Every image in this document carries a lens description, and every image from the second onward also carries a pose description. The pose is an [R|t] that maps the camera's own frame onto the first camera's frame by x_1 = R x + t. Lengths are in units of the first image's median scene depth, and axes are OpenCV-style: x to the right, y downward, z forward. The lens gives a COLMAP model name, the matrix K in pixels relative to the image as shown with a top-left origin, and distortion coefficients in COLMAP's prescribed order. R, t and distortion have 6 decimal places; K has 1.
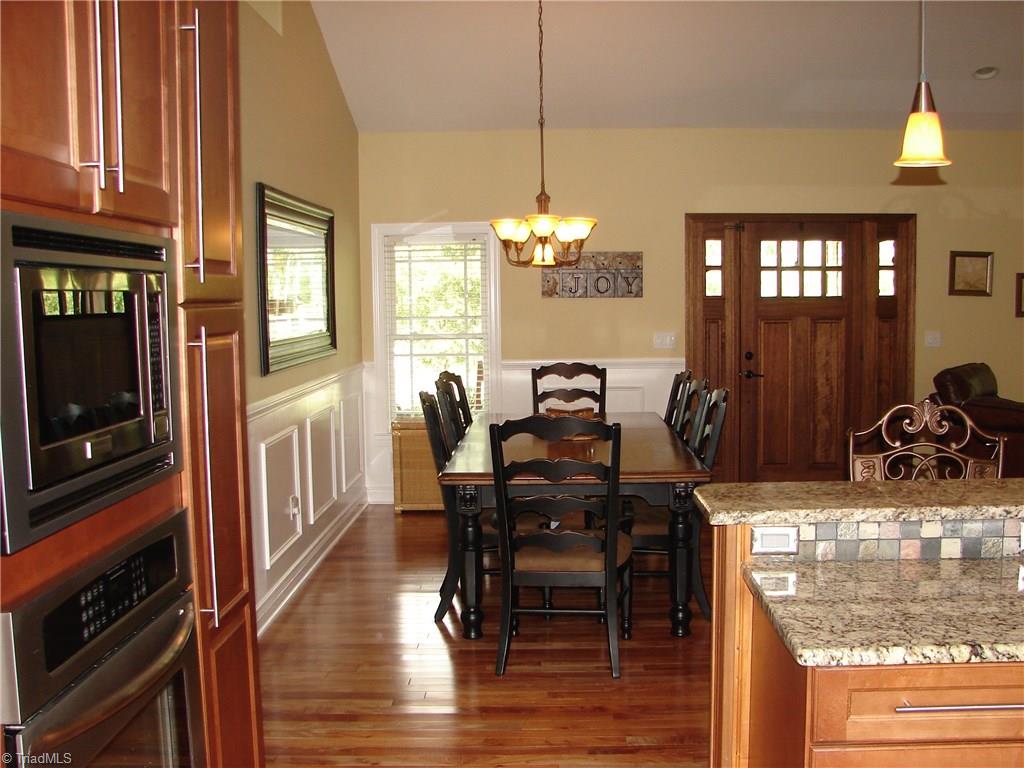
lens RADIAL K [[1119.8, 0, 535.2], [0, 1119.8, 384.5], [0, 0, 1]] dist [-0.203557, 0.311302]
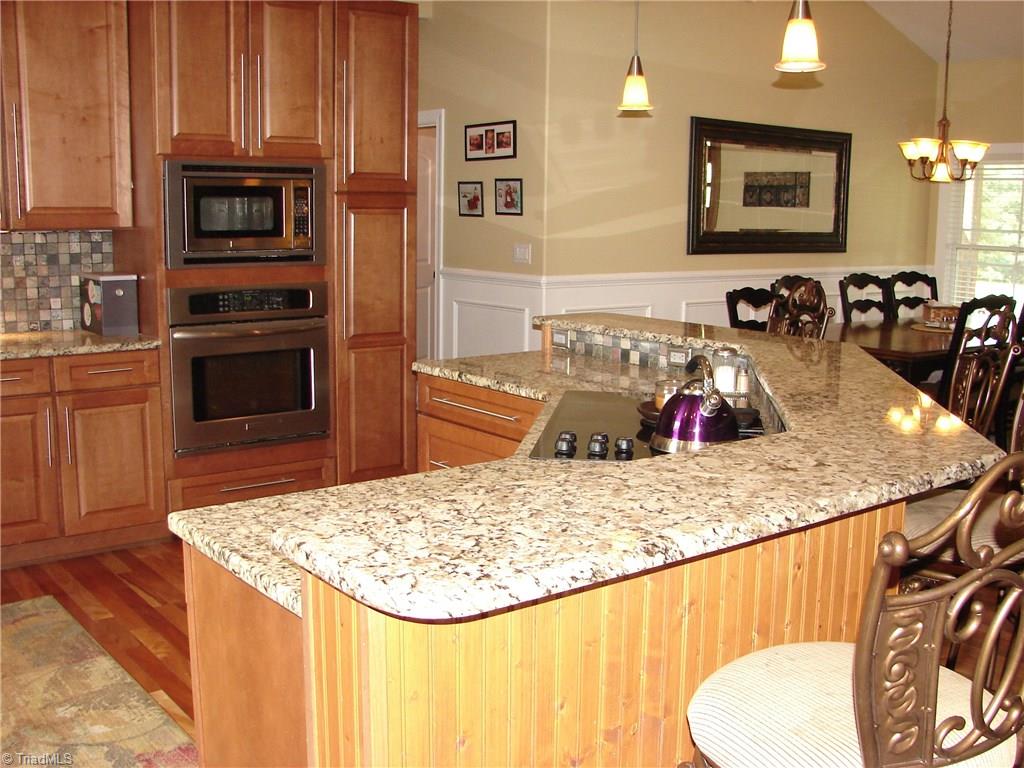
lens RADIAL K [[1119.8, 0, 535.2], [0, 1119.8, 384.5], [0, 0, 1]] dist [-0.203557, 0.311302]
pose [[0.638477, 0.142673, -0.756301, 1.524123], [-0.085378, 0.989732, 0.114632, 0.018979], [0.764891, -0.008619, 0.644102, -0.128110]]
